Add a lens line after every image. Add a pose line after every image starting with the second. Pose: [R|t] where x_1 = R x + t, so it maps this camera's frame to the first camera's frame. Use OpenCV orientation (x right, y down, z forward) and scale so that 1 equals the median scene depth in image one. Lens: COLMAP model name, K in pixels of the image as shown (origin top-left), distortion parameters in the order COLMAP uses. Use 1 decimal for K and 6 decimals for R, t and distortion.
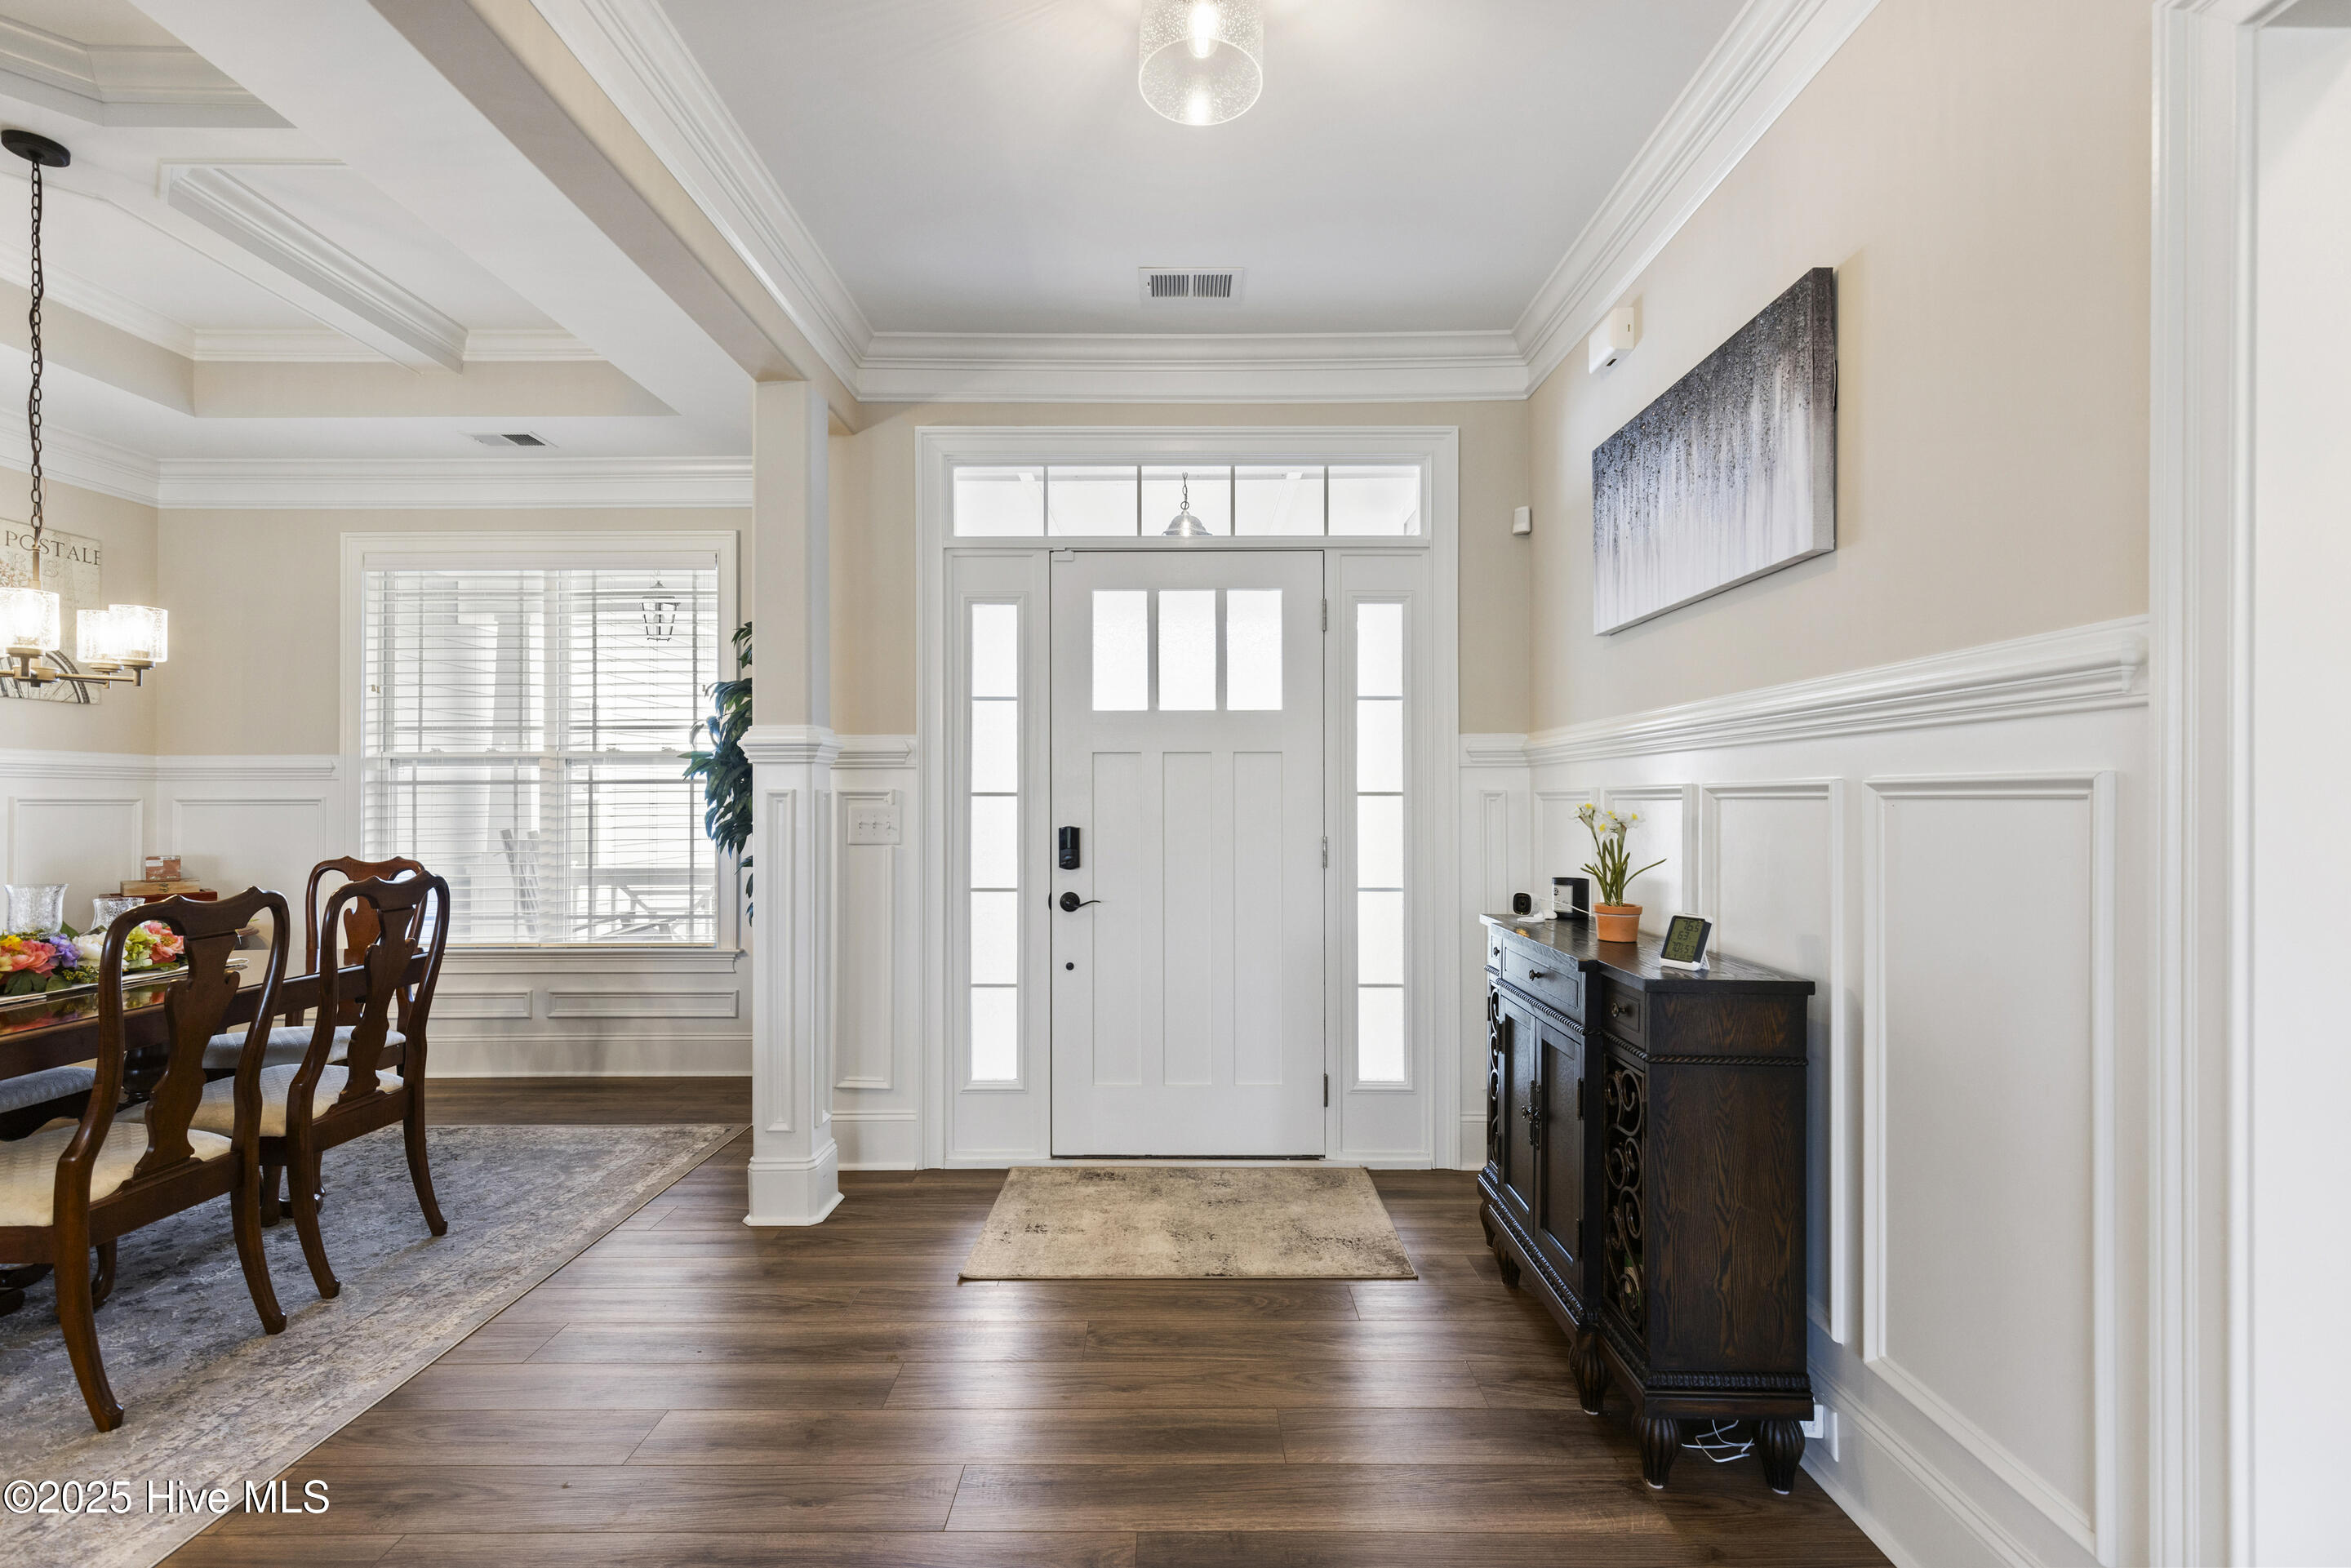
lens RADIAL K [[1080.6, 0, 1170.1], [0, 1080.6, 788.7], [0, 0, 1]] dist [0.010331, 0.000423]
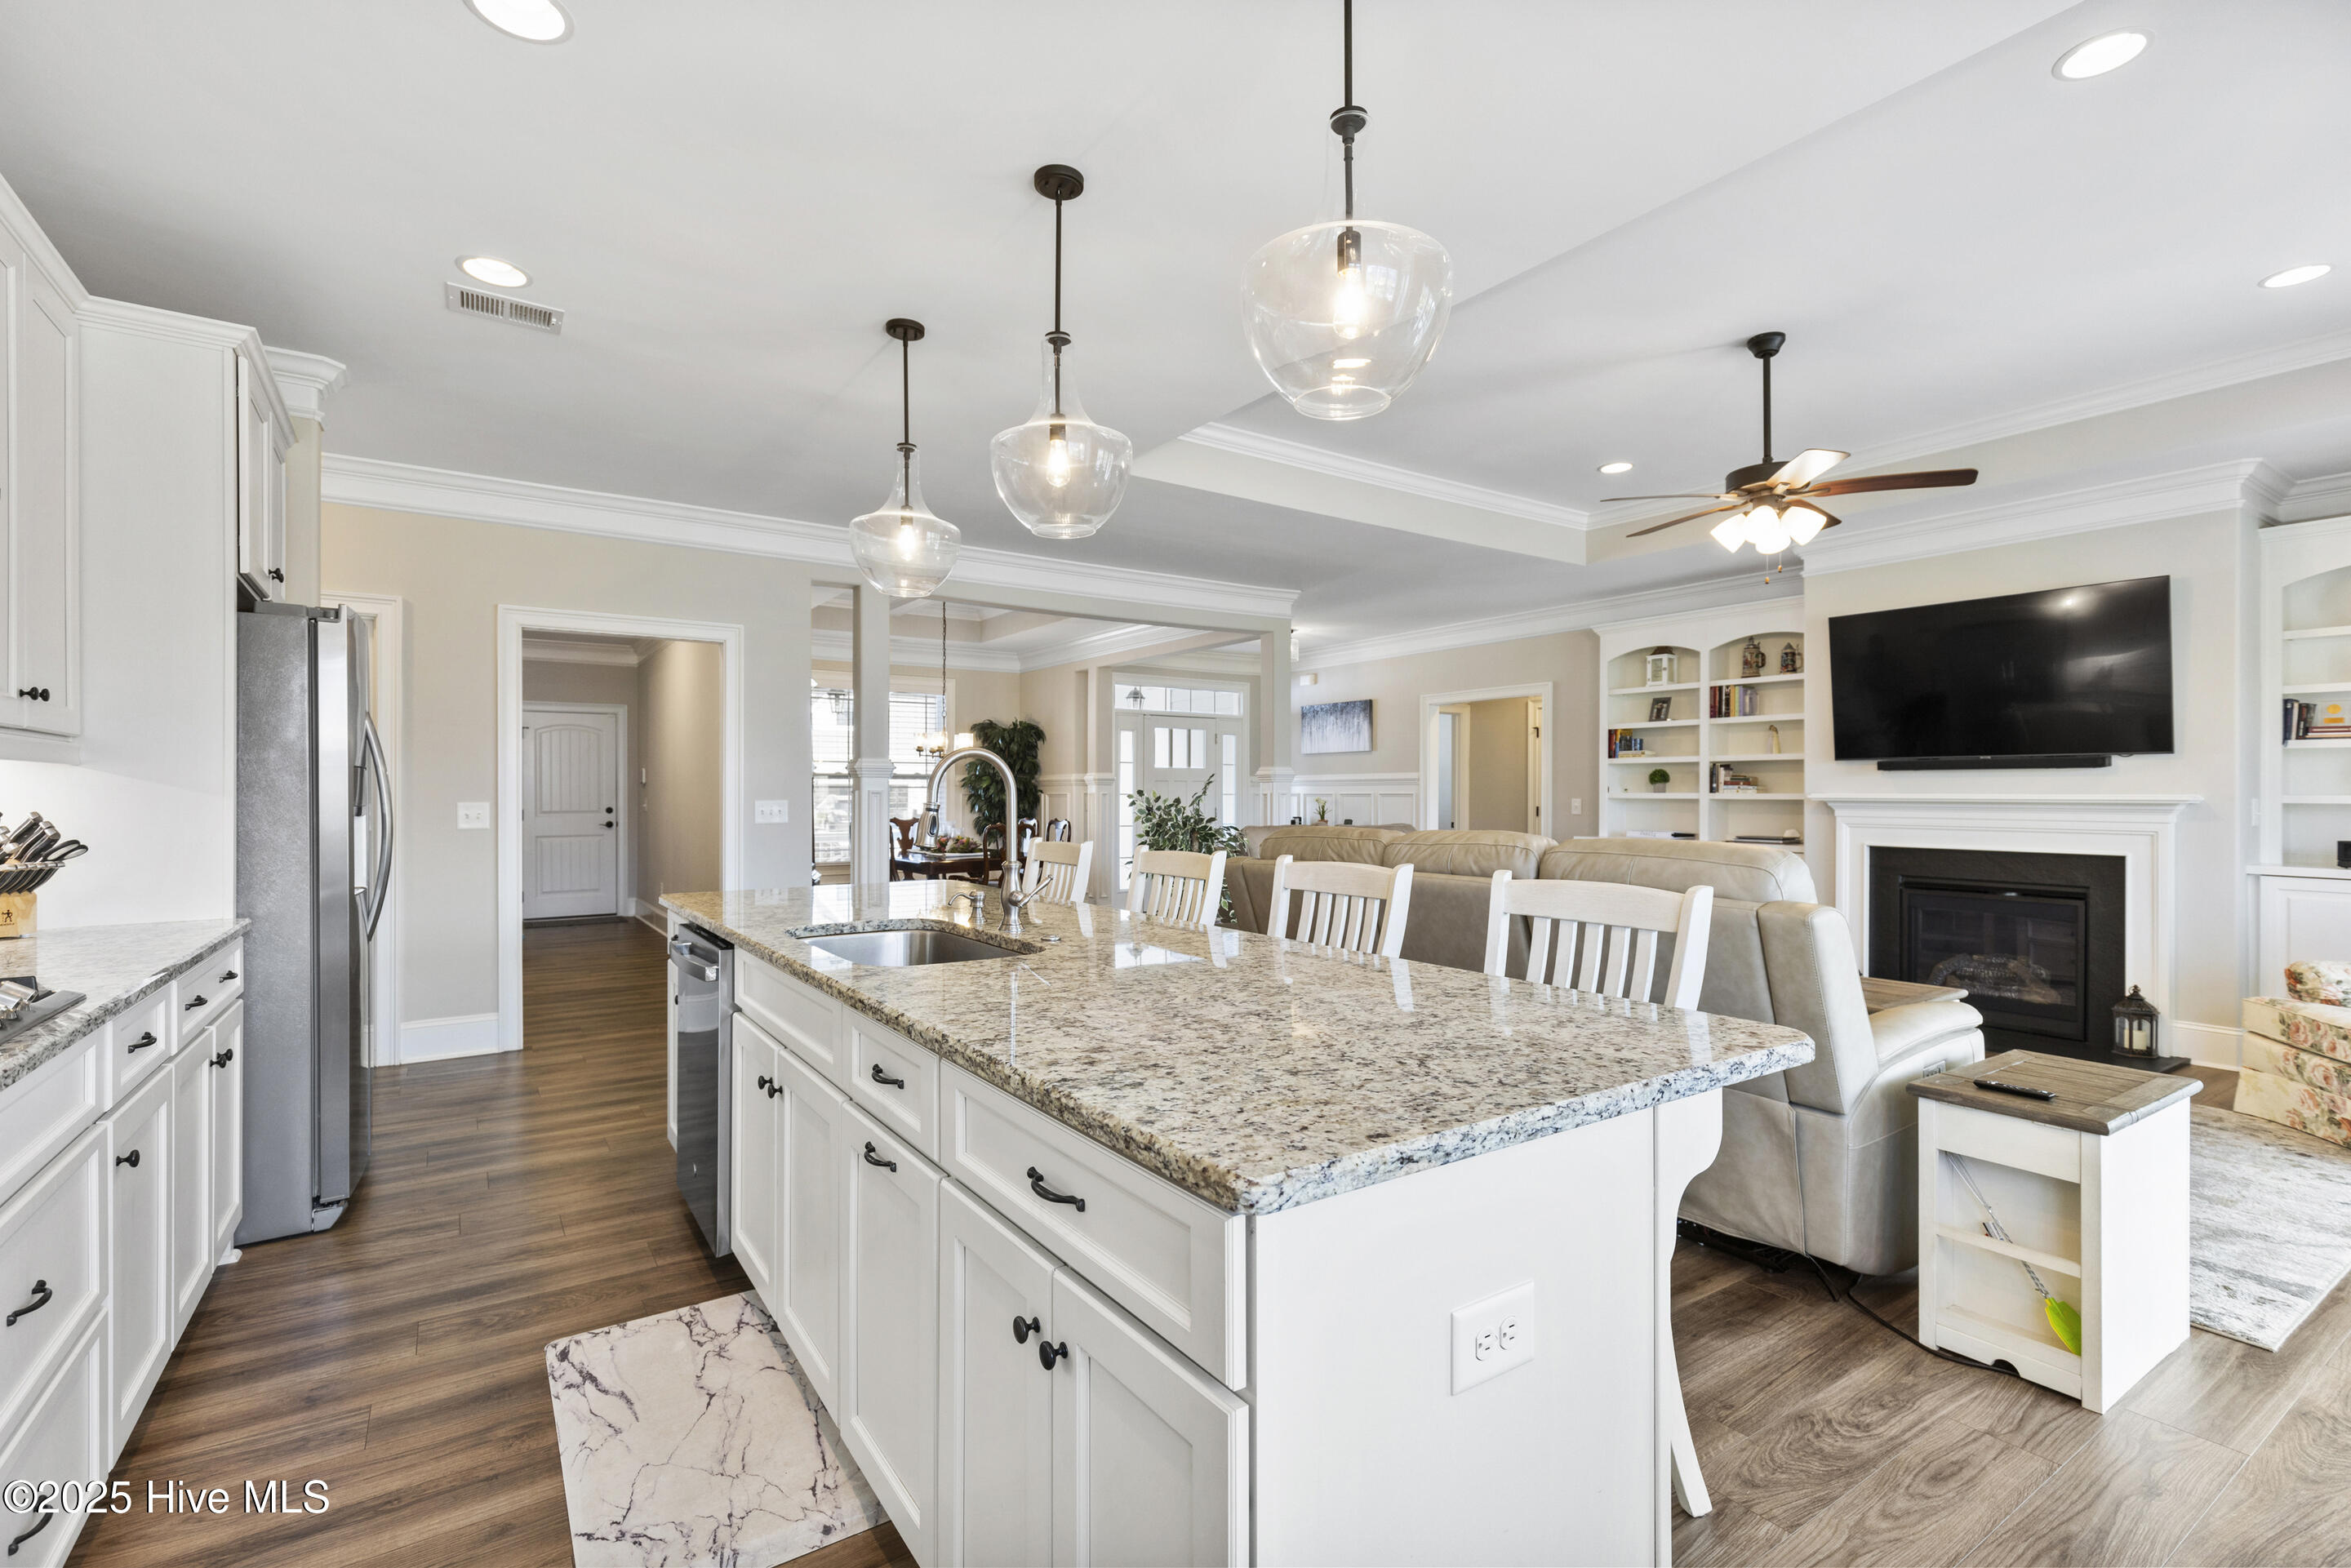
lens RADIAL K [[1080.6, 0, 1185.5], [0, 1080.6, 791.0], [0, 0, 1]] dist [0.010331, 0.000423]
pose [[0.823699, 0.008106, 0.566969, -1.744937], [-0.010350, 0.999946, 0.000740, -0.007672], [-0.566932, -0.006478, 0.823739, -1.587371]]
